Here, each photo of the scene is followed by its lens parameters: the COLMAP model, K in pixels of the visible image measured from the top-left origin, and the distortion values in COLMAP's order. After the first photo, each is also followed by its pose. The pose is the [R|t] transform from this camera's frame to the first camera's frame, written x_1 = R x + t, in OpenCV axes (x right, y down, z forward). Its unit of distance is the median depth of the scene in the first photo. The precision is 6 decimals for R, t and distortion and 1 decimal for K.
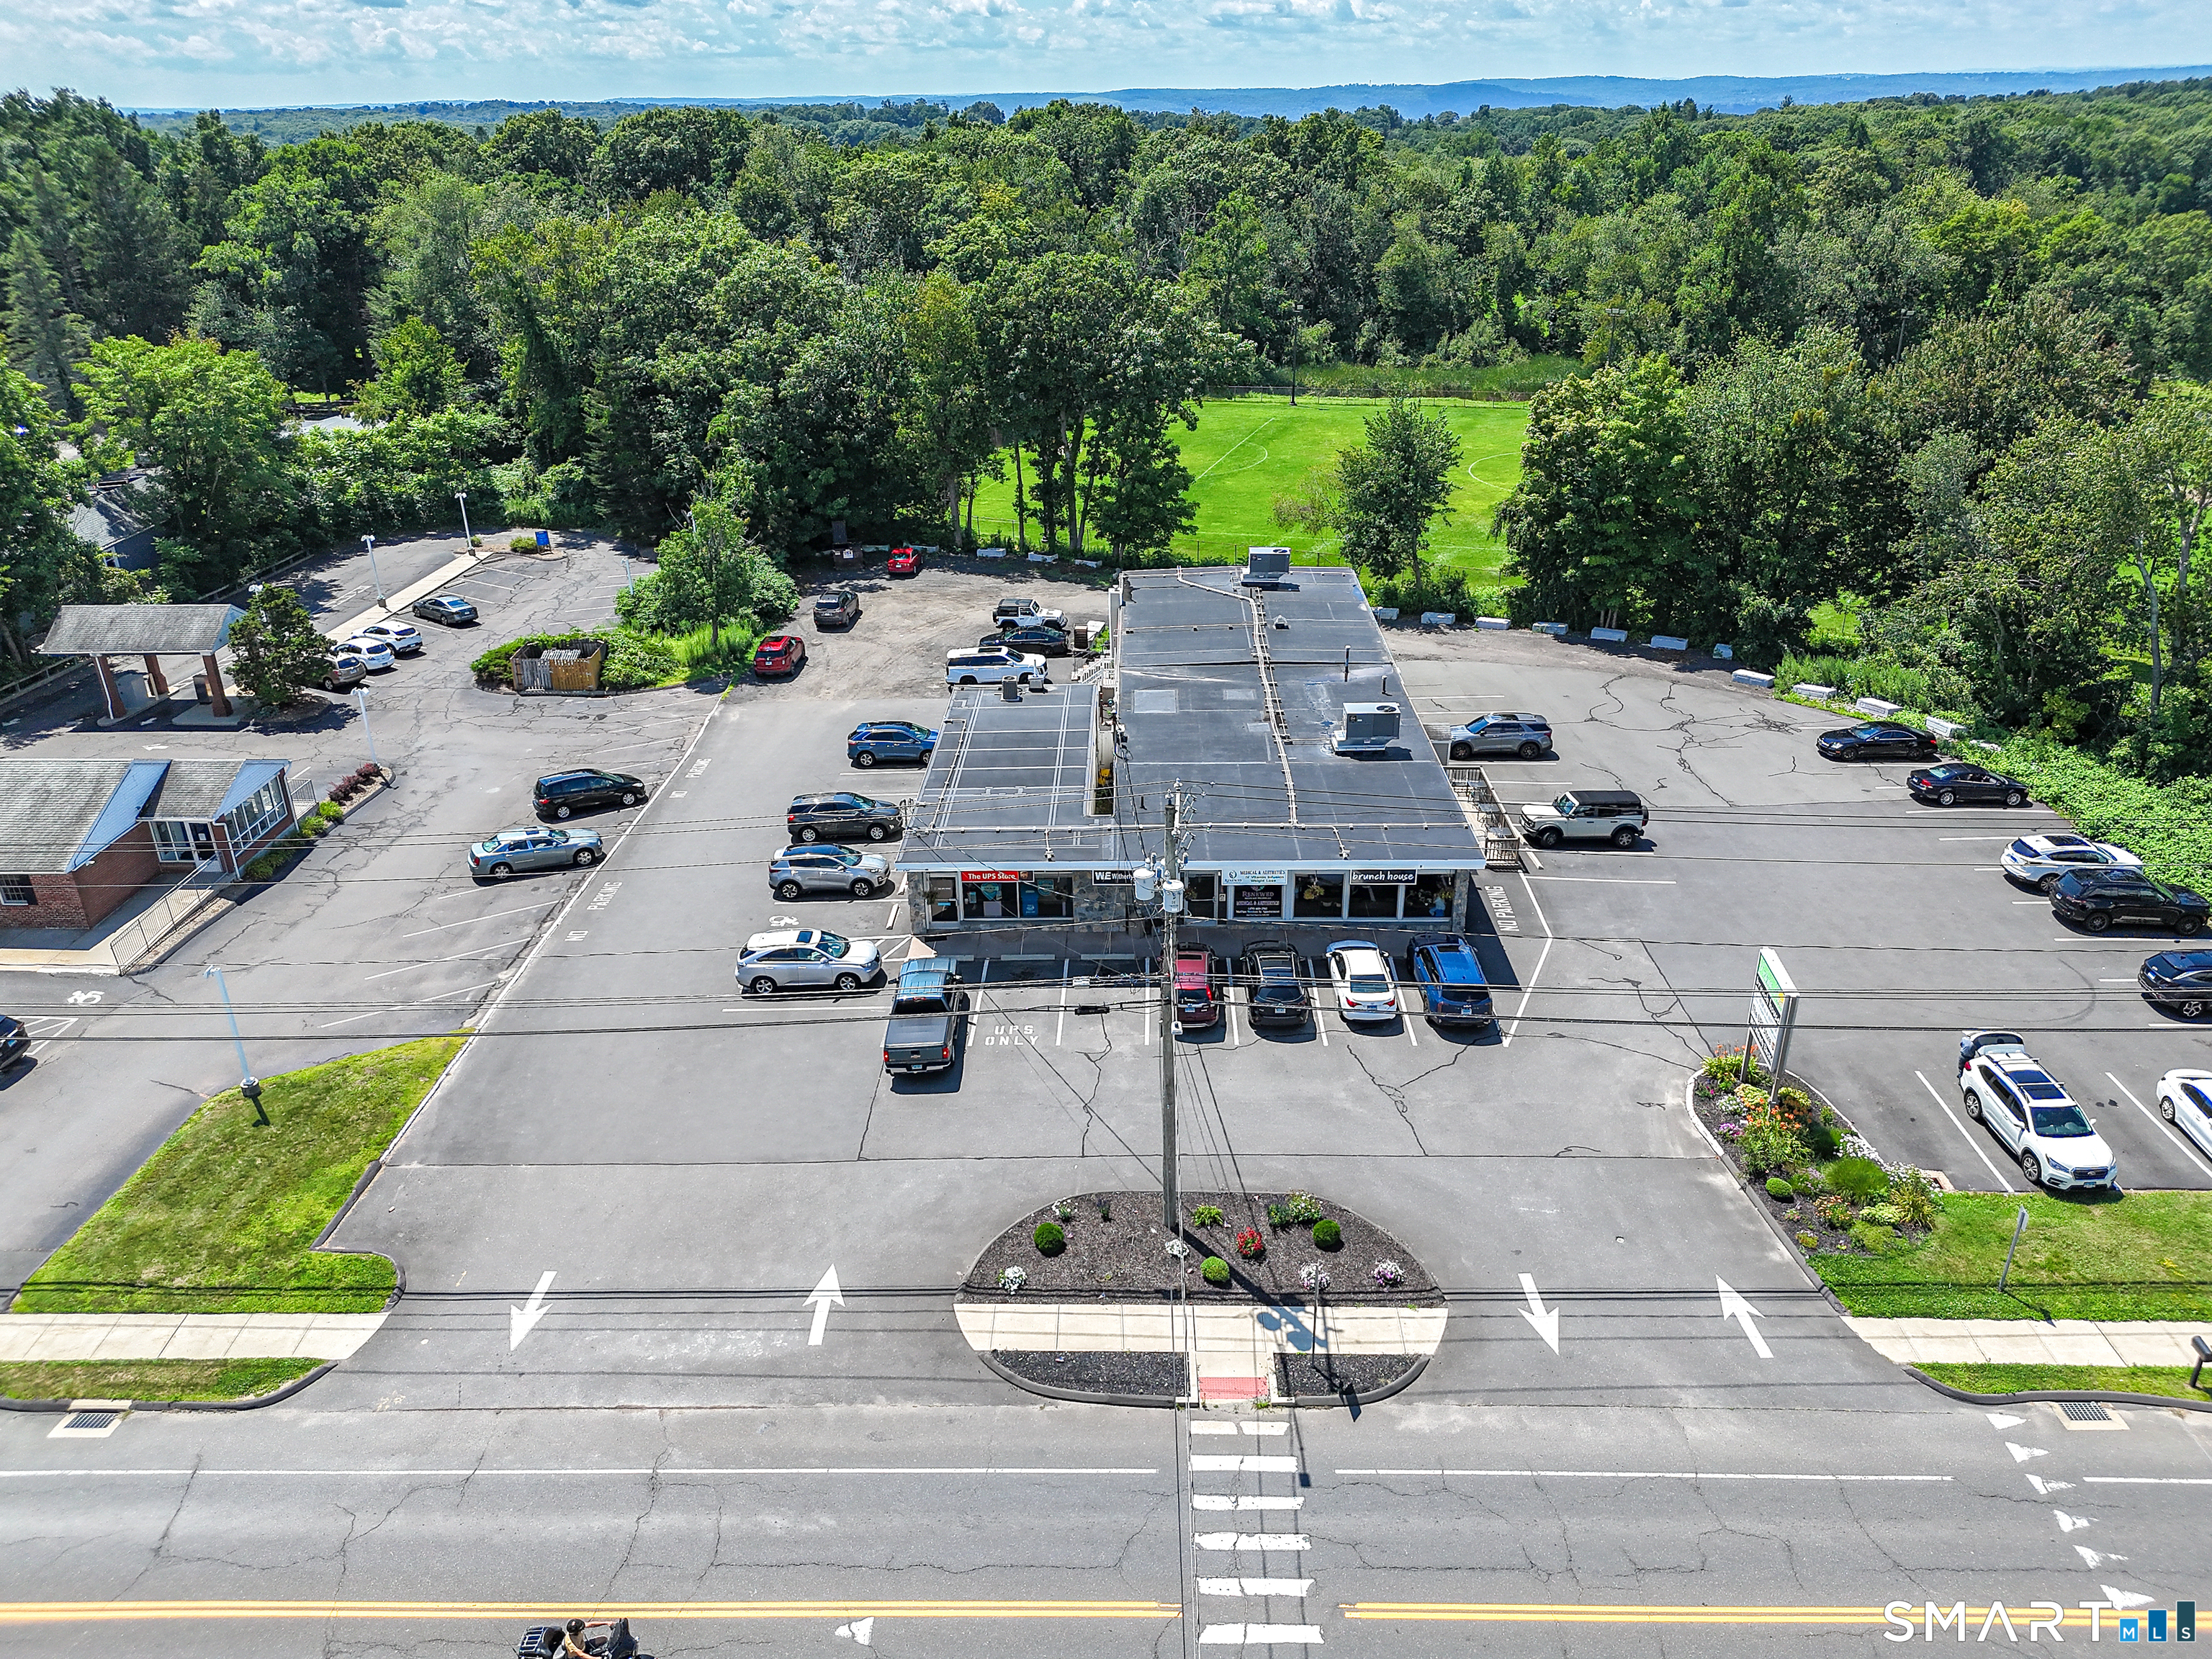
lens RADIAL K [[1558.8, 0, 1106.2], [0, 1558.8, 854.1], [0, 0, 1]] dist [0.053175, -0.052460]
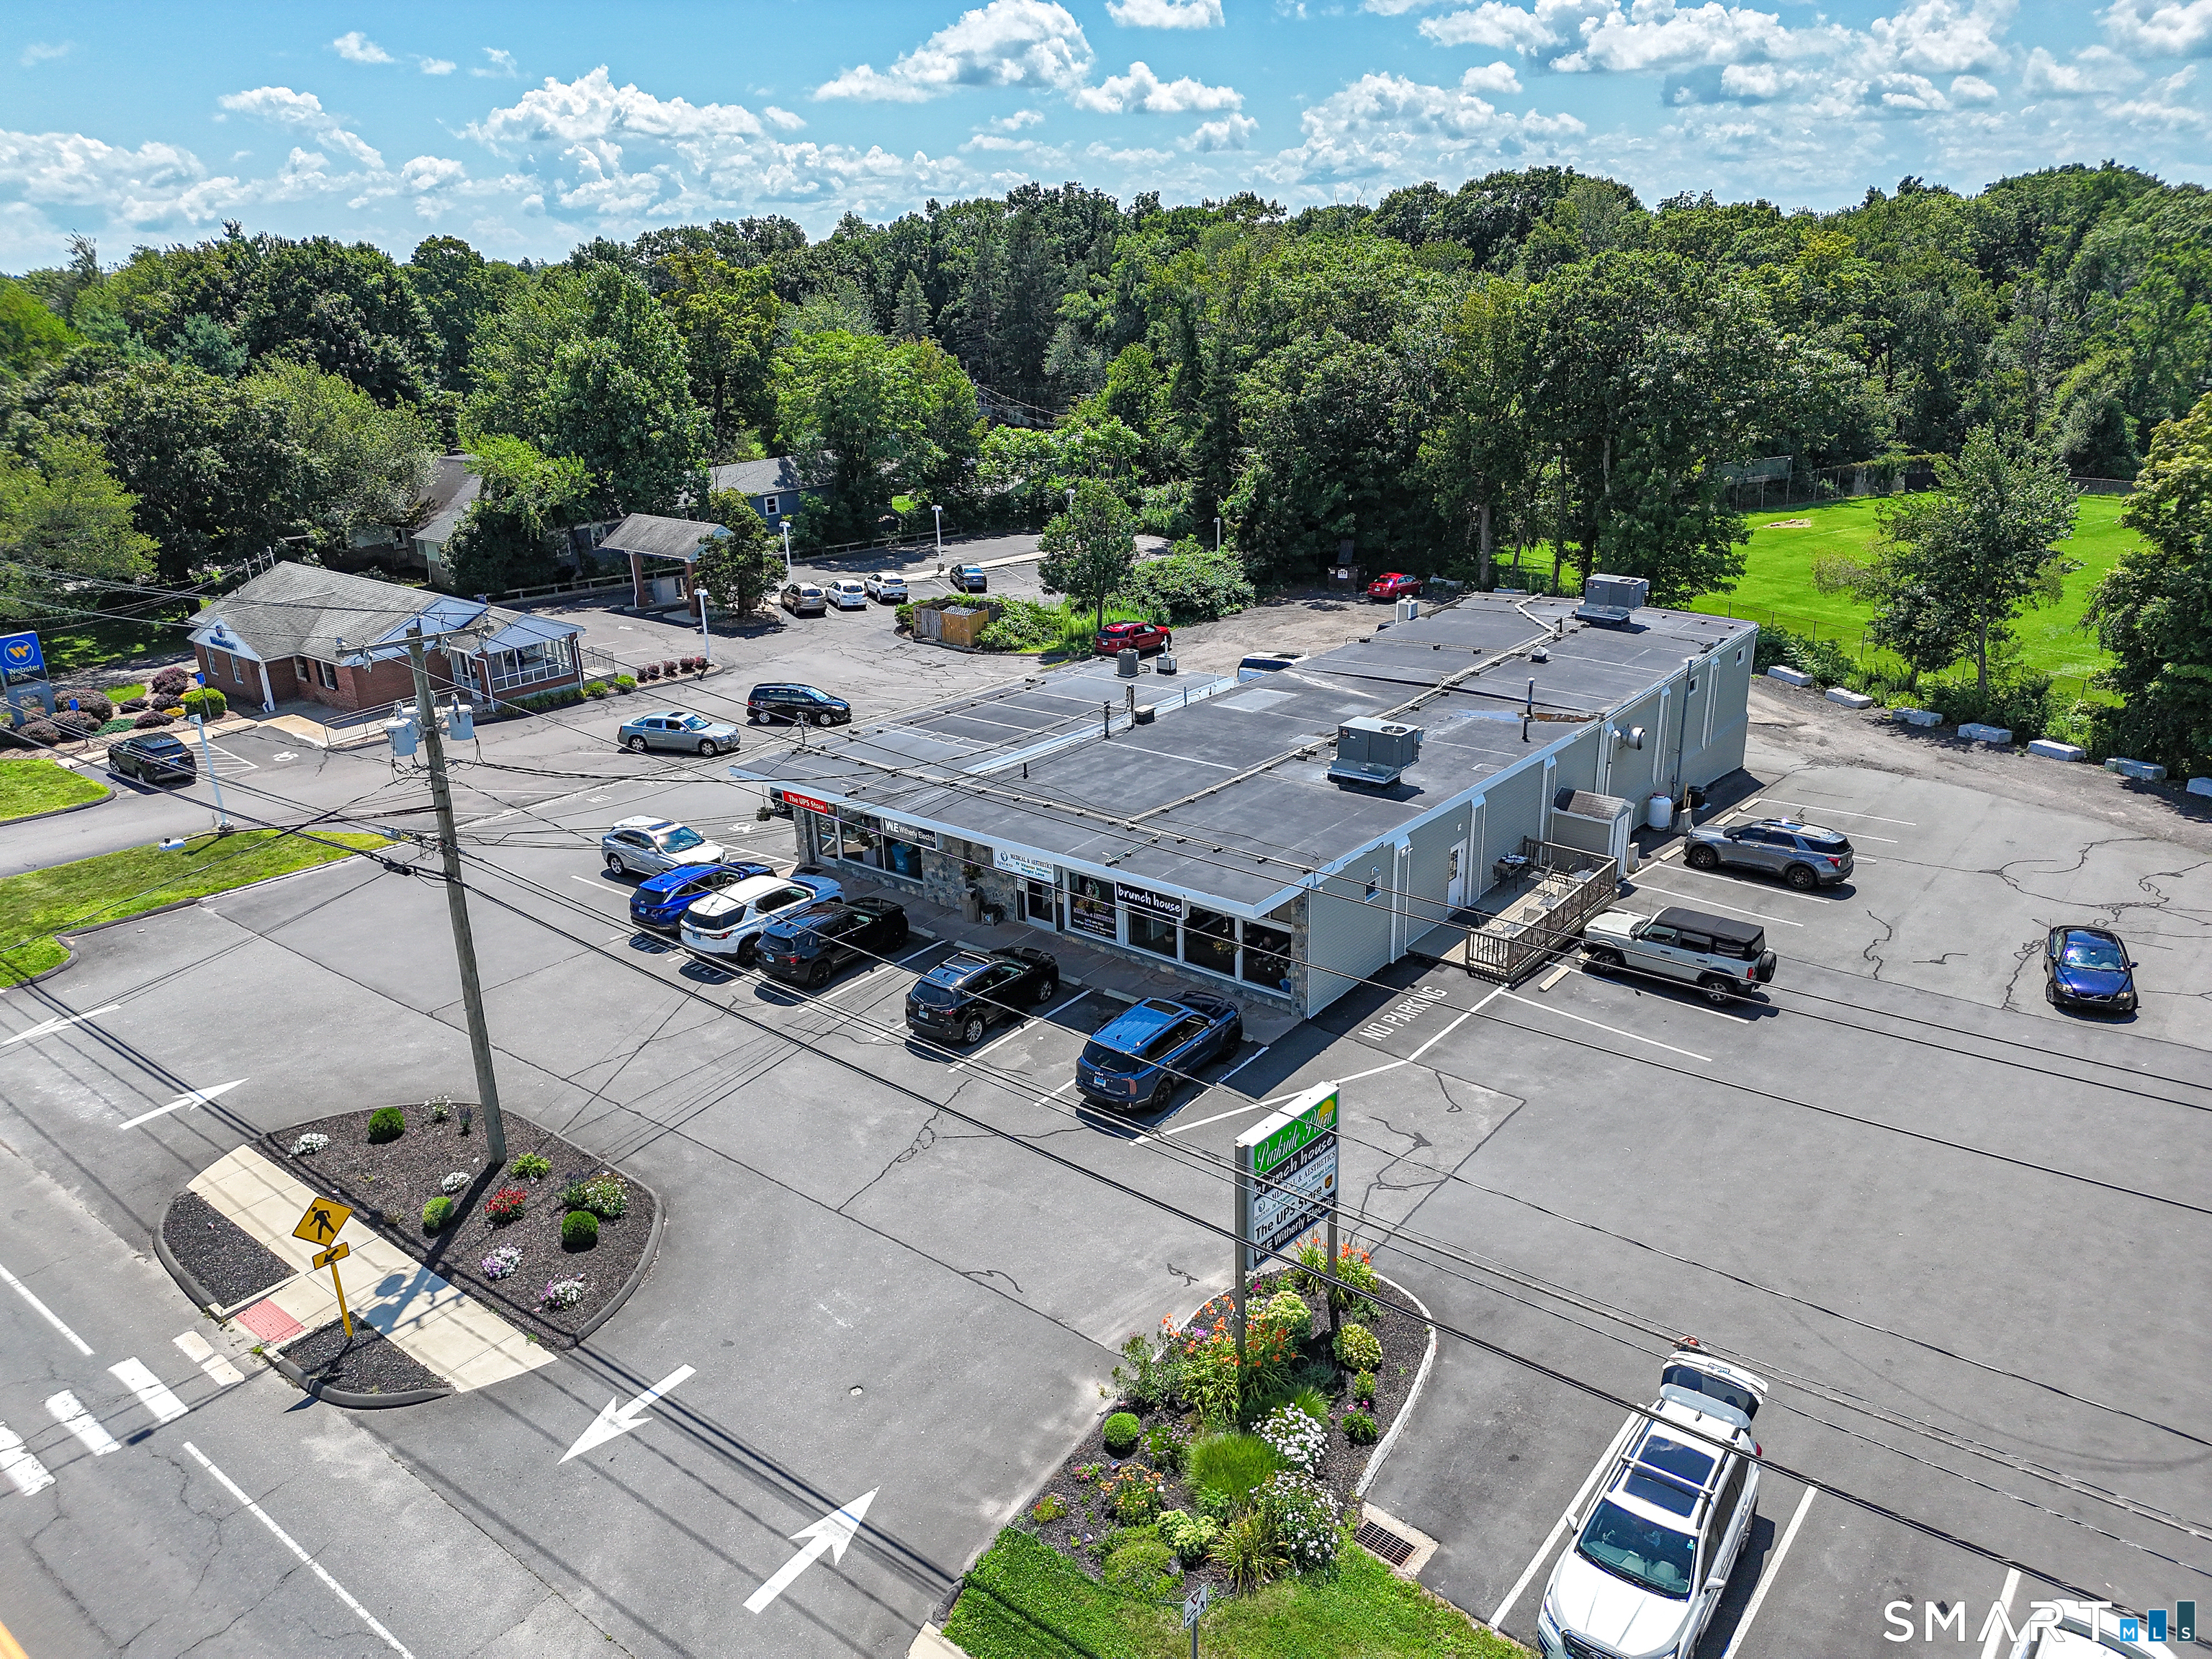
lens RADIAL K [[1537.4, 0, 1114.1], [0, 1537.4, 855.2], [0, 0, 1]] dist [0.059307, -0.052597]
pose [[0.795199, 0.212179, -0.568012, 0.452076], [-0.249460, 0.968305, 0.012472, -0.009111], [0.552655, 0.131779, 0.822925, 0.289494]]
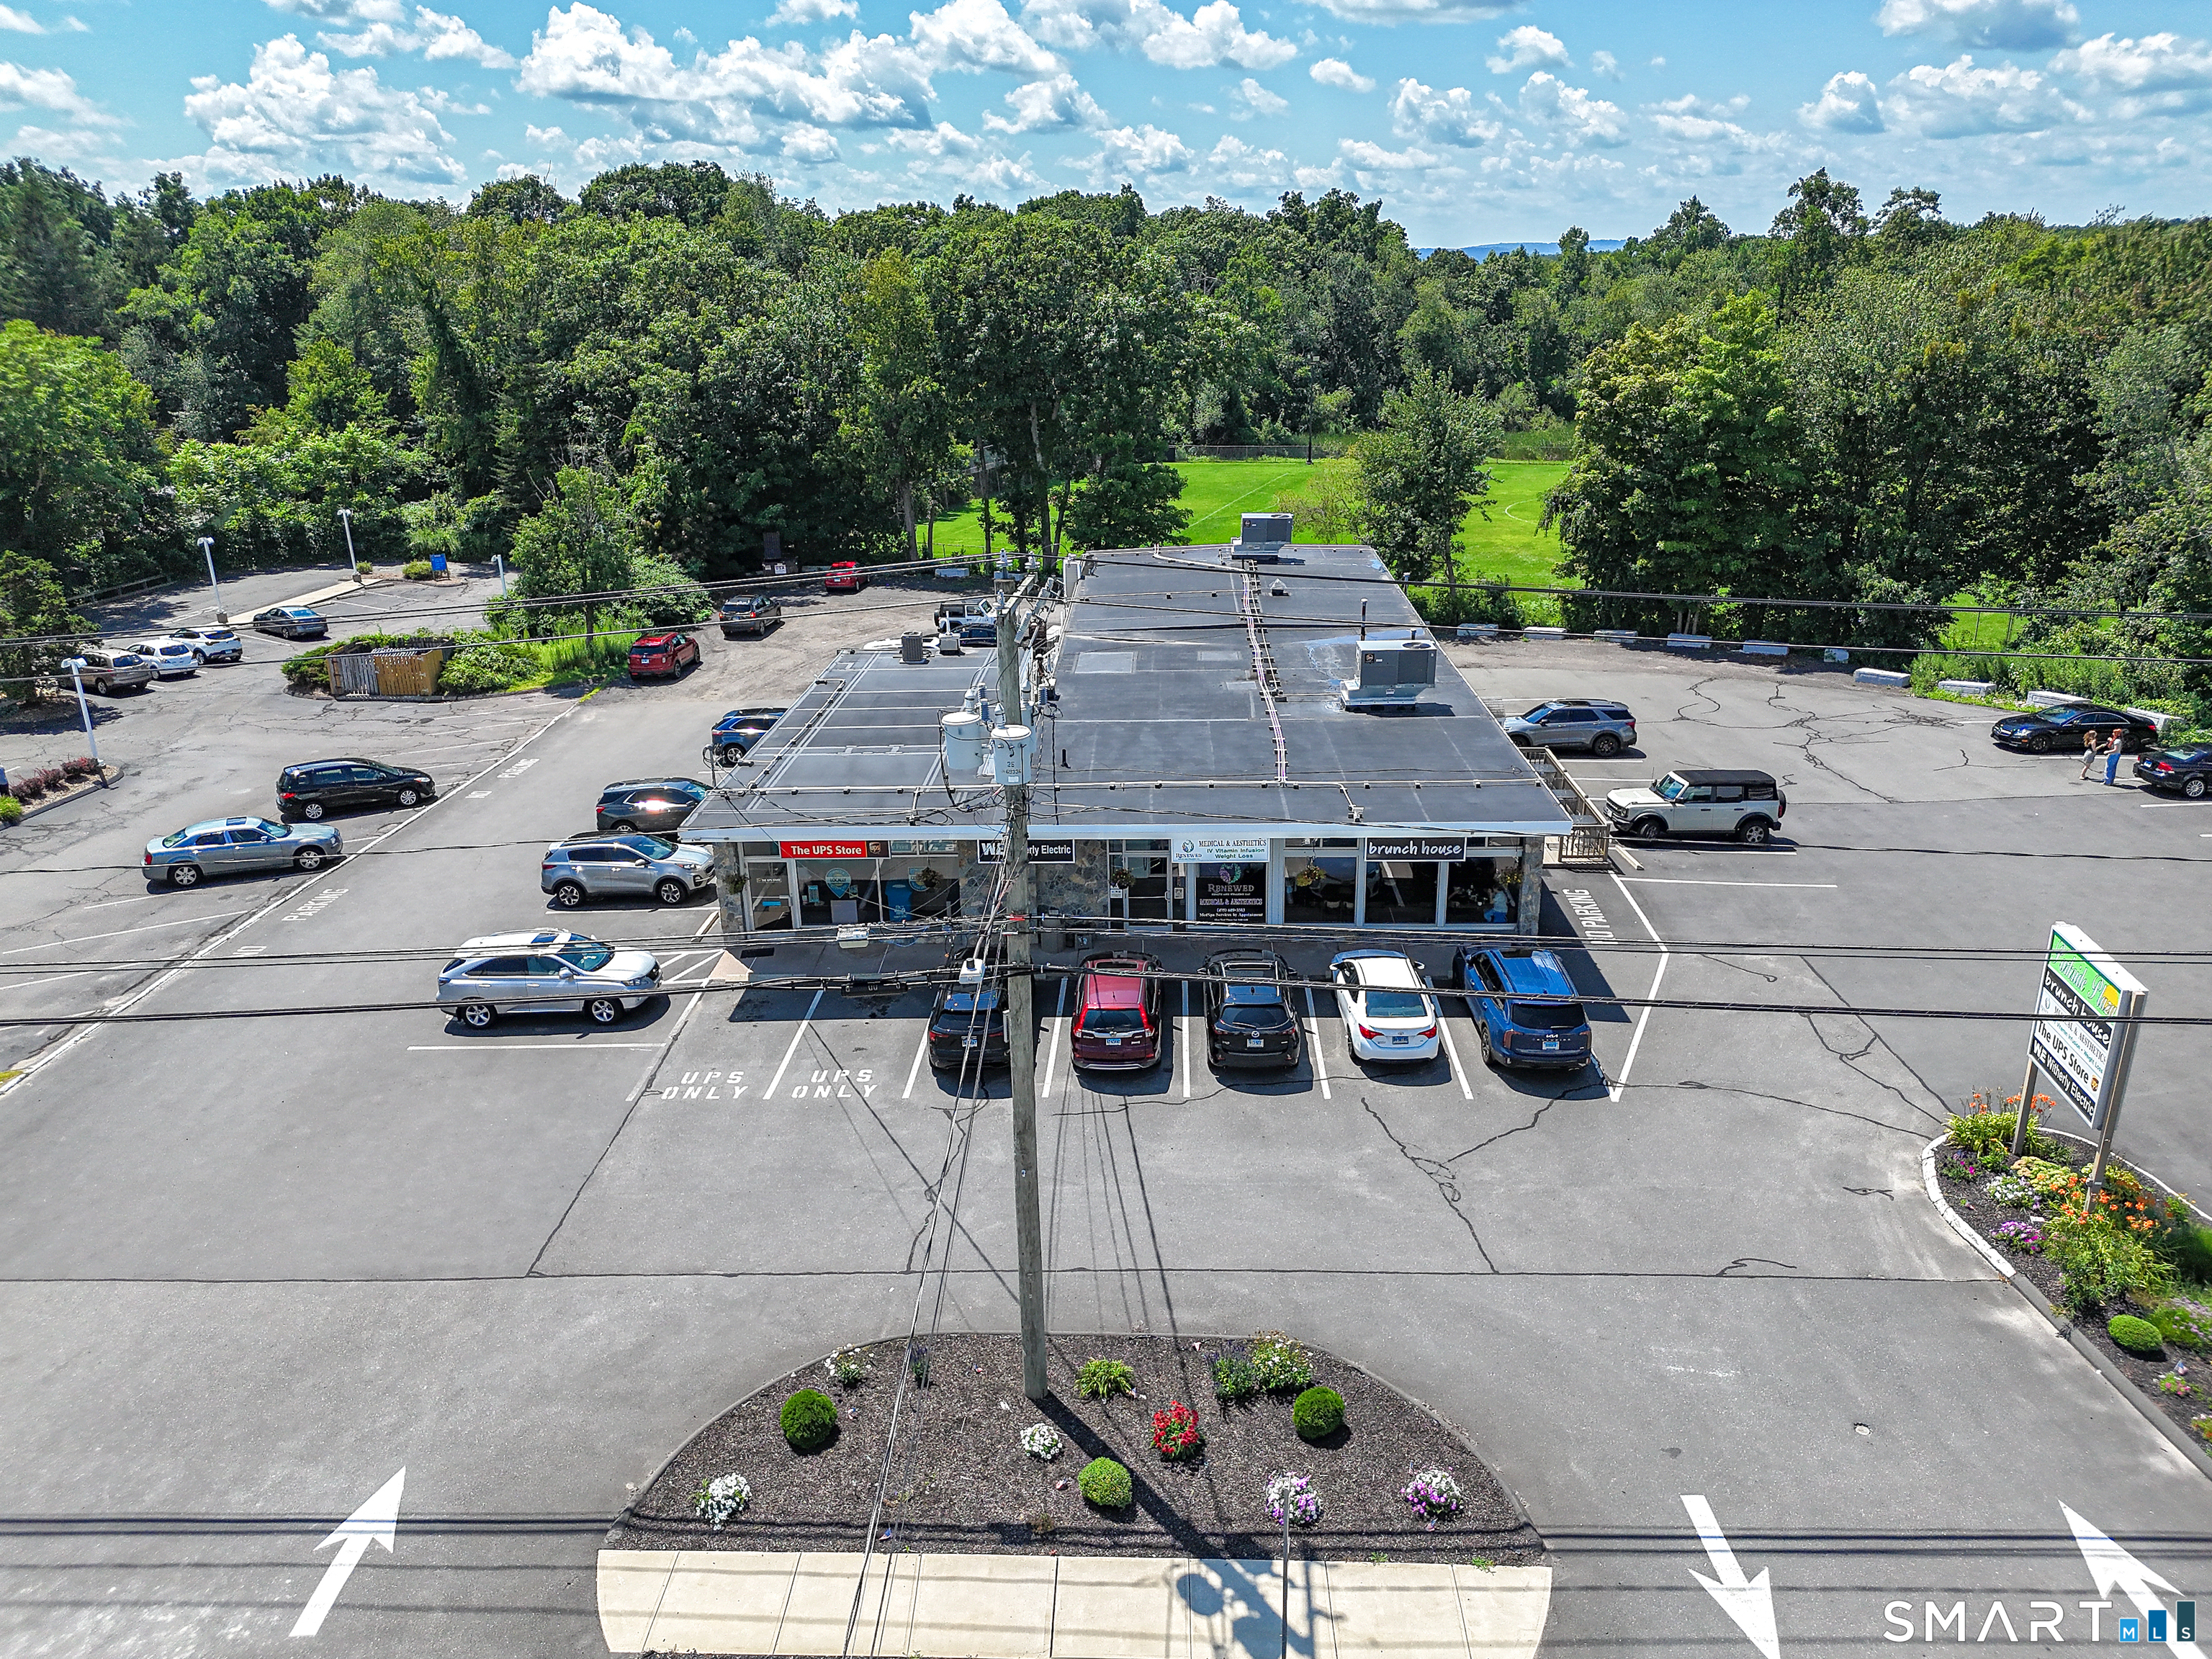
lens RADIAL K [[1558.8, 0, 1106.2], [0, 1558.8, 854.1], [0, 0, 1]] dist [0.053175, -0.052460]
pose [[0.999808, 0.001192, -0.019570, 0.046335], [-0.002896, 0.996182, -0.087253, 0.057915], [0.019391, 0.087293, 0.995994, 0.262648]]
